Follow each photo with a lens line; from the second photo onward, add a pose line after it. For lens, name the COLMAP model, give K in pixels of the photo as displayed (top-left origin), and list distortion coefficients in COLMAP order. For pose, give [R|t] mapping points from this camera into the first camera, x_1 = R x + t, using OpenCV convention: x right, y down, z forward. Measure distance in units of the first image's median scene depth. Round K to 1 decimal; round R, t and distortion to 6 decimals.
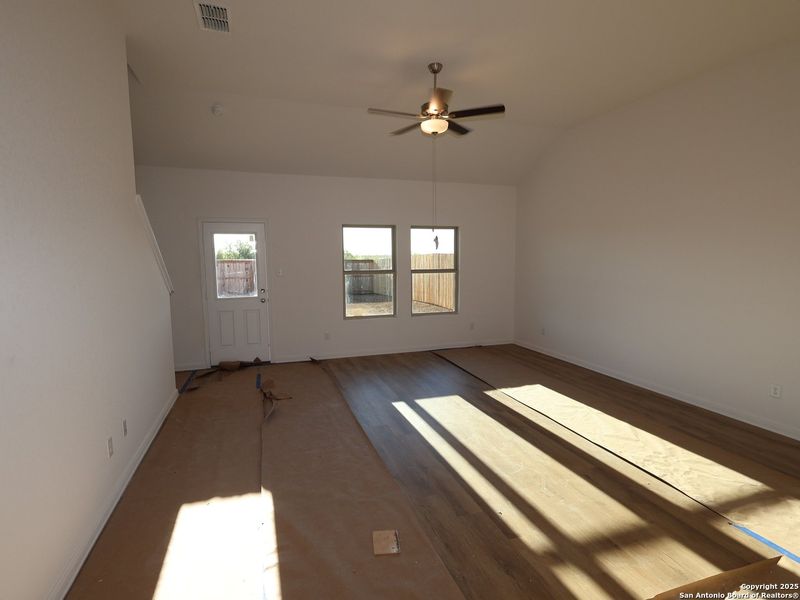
lens RADIAL K [[420.0, 0, 400.0], [0, 420.0, 300.0], [0, 0, 1]] dist [-0.000884, -0.000022]
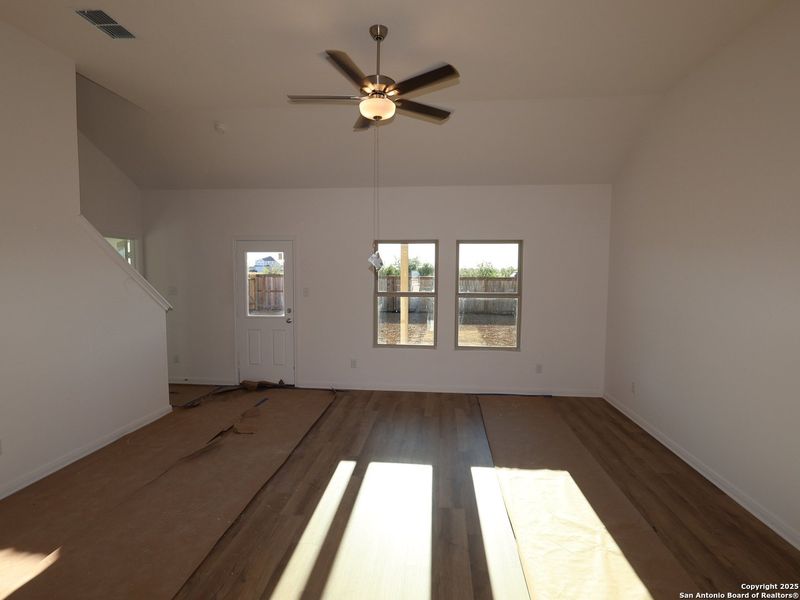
lens RADIAL K [[420.0, 0, 400.0], [0, 420.0, 300.0], [0, 0, 1]] dist [-0.000884, -0.000022]
pose [[0.911615, 0.037684, -0.409315, 0.310908], [-0.053293, 0.998219, -0.026791, -0.035668], [0.407576, 0.046237, 0.912000, 0.239427]]
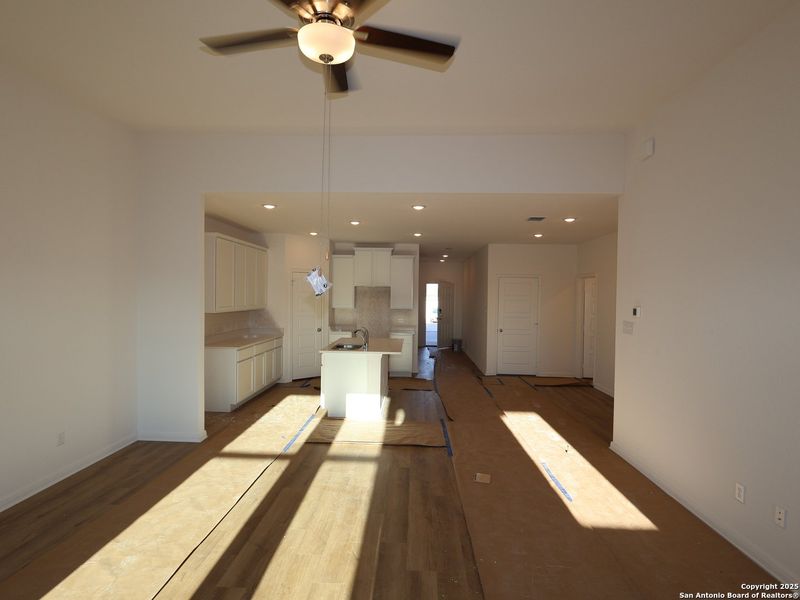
lens RADIAL K [[420.0, 0, 400.0], [0, 420.0, 300.0], [0, 0, 1]] dist [-0.000884, -0.000022]
pose [[-0.935605, -0.010087, 0.352905, -0.121429], [0.029462, 0.993874, 0.106516, -0.118051], [-0.351818, 0.110054, -0.929577, 1.022745]]
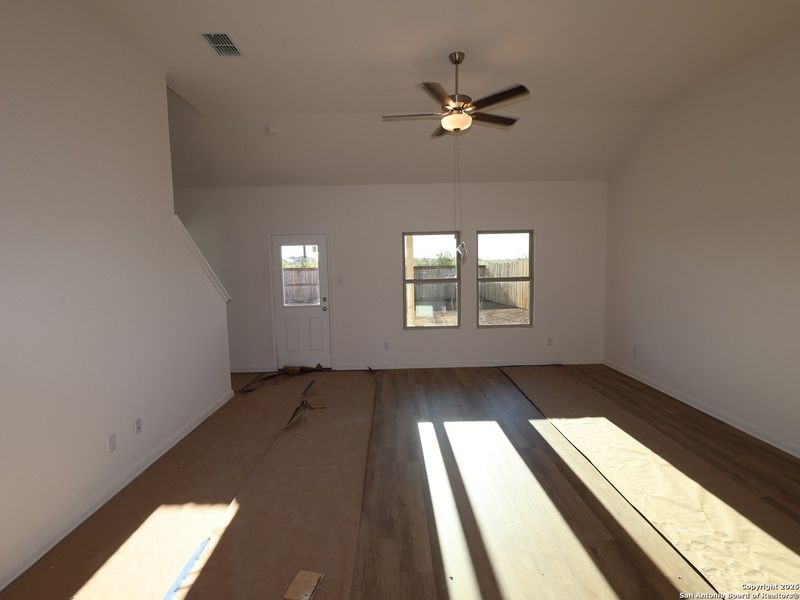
lens RADIAL K [[420.0, 0, 400.0], [0, 420.0, 300.0], [0, 0, 1]] dist [-0.000884, -0.000022]
pose [[0.952586, 0.013227, -0.303982, 0.172910], [-0.016643, 0.999824, -0.008649, -0.015316], [0.303814, 0.013298, 0.952639, 0.075790]]
